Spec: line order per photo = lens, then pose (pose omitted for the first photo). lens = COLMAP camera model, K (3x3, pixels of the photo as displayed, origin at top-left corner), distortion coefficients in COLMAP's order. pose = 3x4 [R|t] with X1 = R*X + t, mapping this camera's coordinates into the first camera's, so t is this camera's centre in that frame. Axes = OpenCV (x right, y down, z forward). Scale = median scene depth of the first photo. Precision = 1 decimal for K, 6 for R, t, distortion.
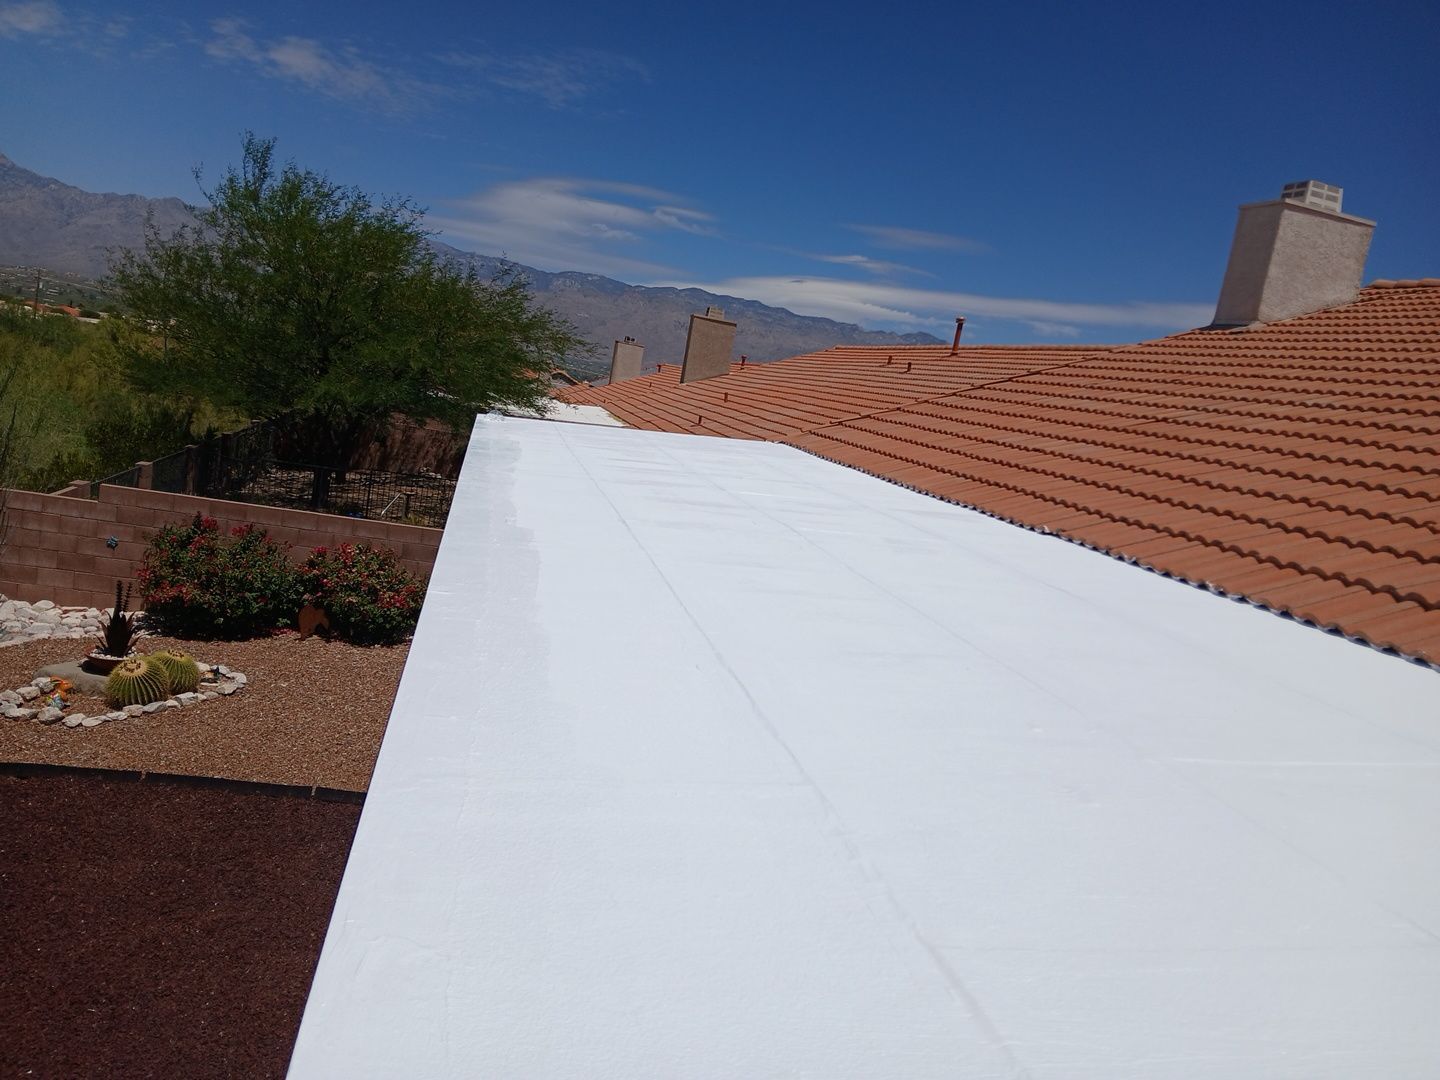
lens RADIAL K [[1084.7, 0, 720.0], [0, 1084.7, 540.0], [0, 0, 1]] dist [0.101895, -0.198042]
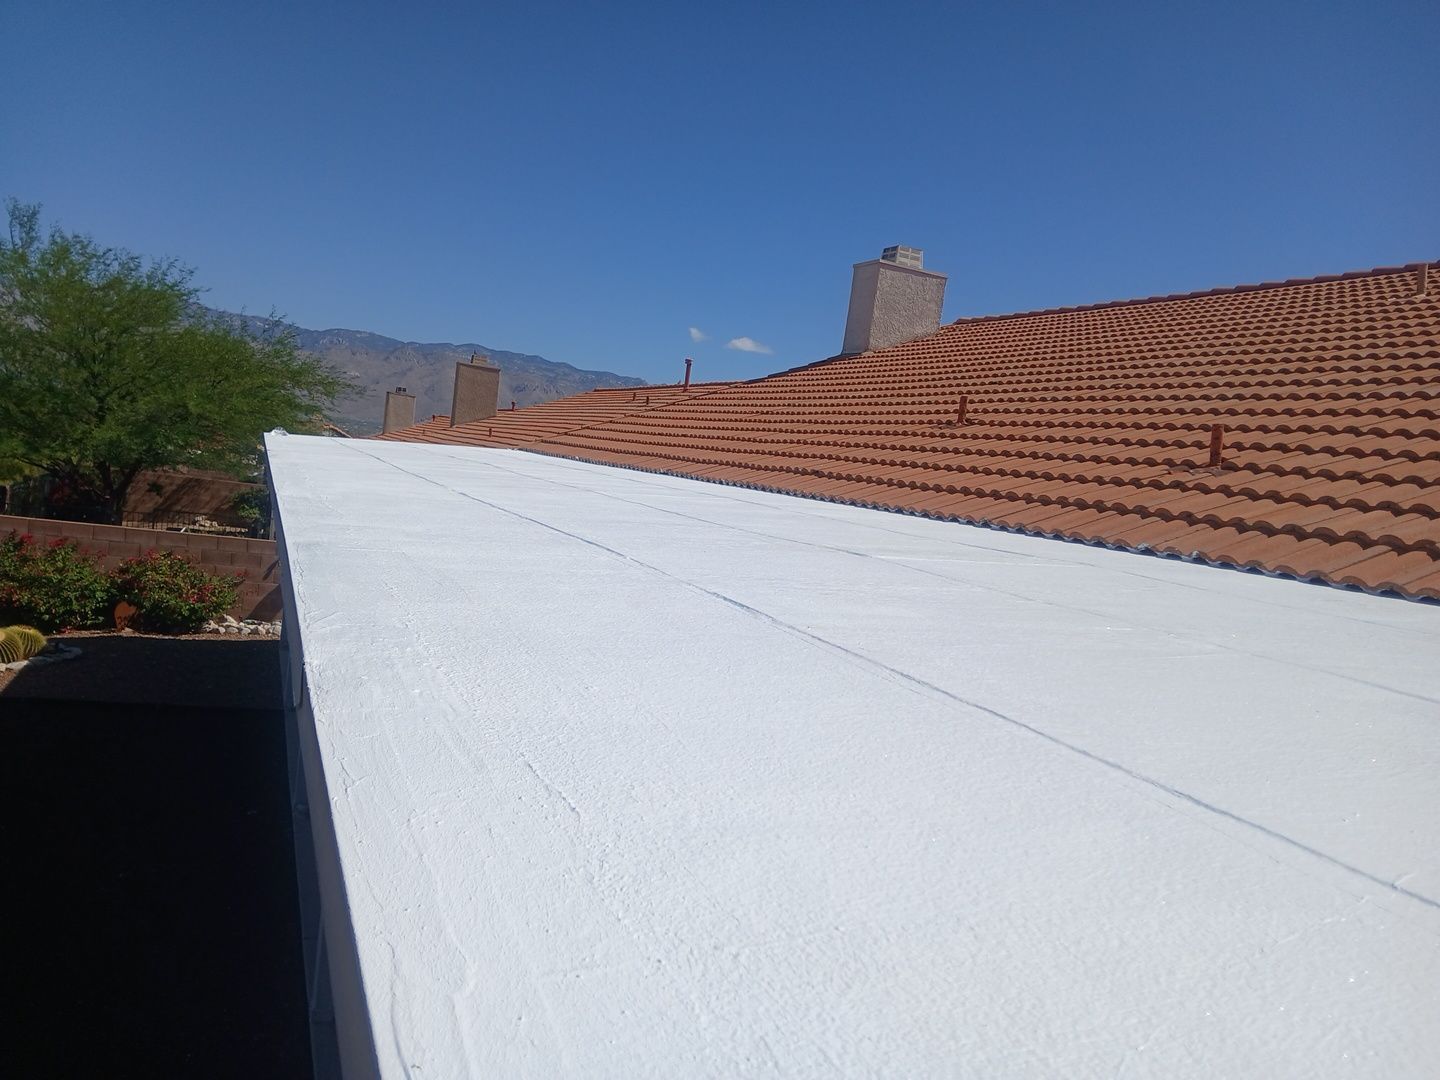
lens RADIAL K [[1123.3, 0, 719.8], [0, 1123.3, 592.0], [0, 0, 1]] dist [0.043799, -0.104089]
pose [[0.982482, -0.055181, 0.177999, 0.045697], [0.056891, 0.998370, -0.004510, 0.096180], [-0.177460, 0.014558, 0.984020, -0.336533]]
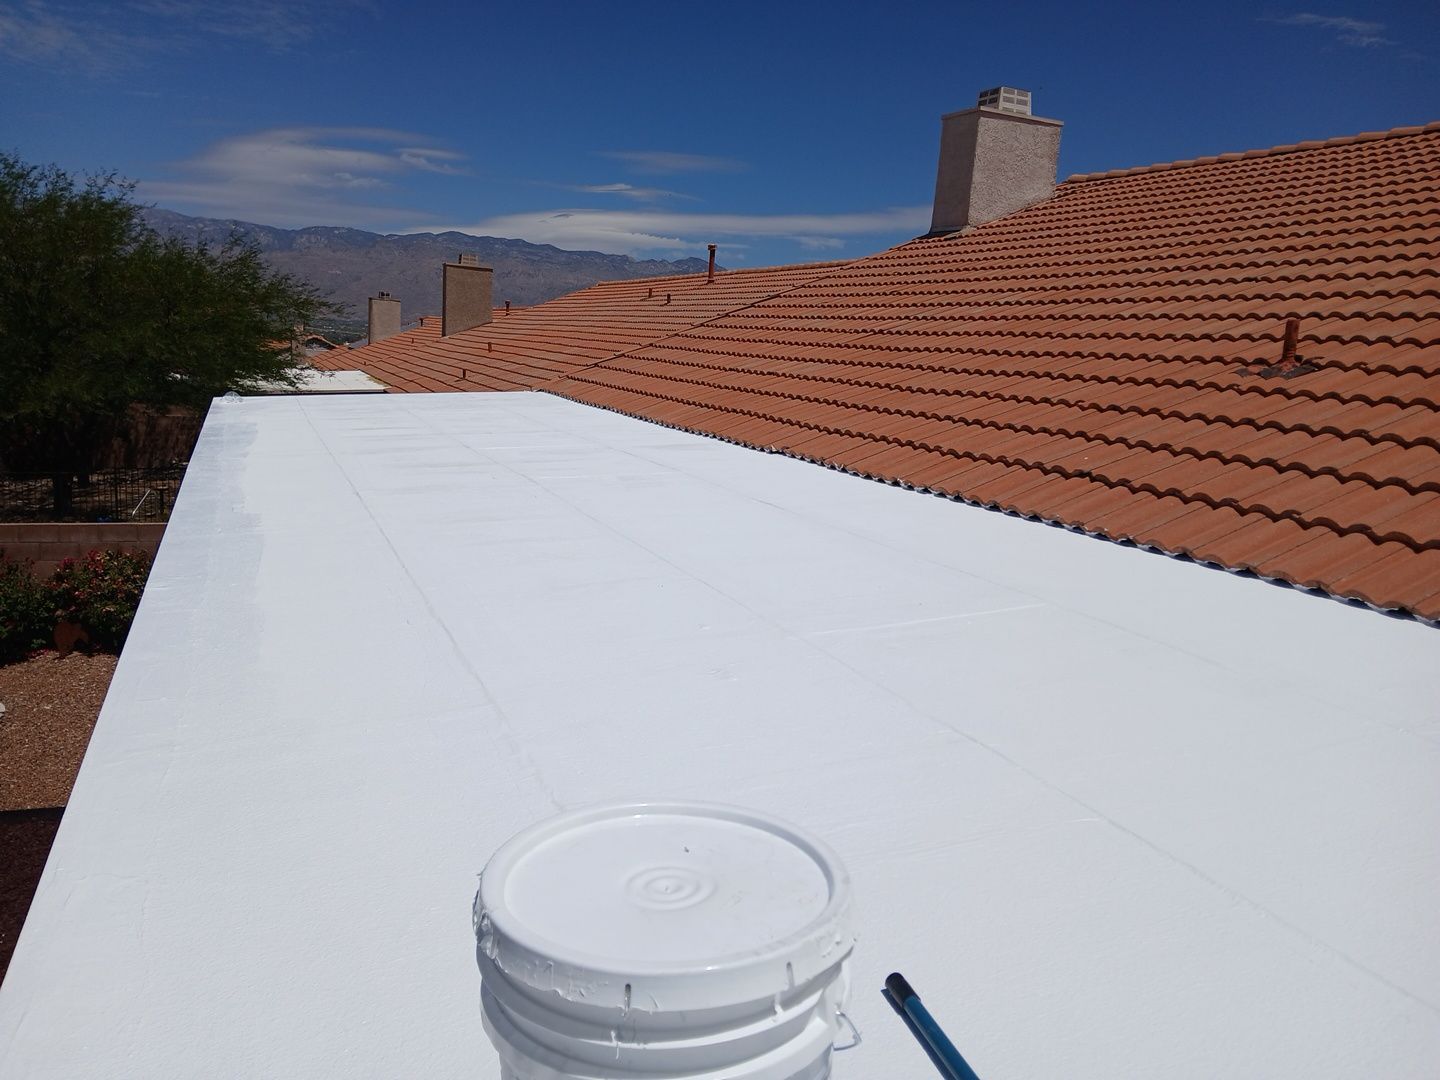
lens RADIAL K [[1095.0, 0, 719.4], [0, 1095.0, 547.7], [0, 0, 1]] dist [0.111089, -0.246402]
pose [[0.975214, -0.141219, 0.170339, 0.024074], [0.130334, 0.988740, 0.073529, 0.000352], [-0.178804, -0.049506, 0.982638, -0.034313]]
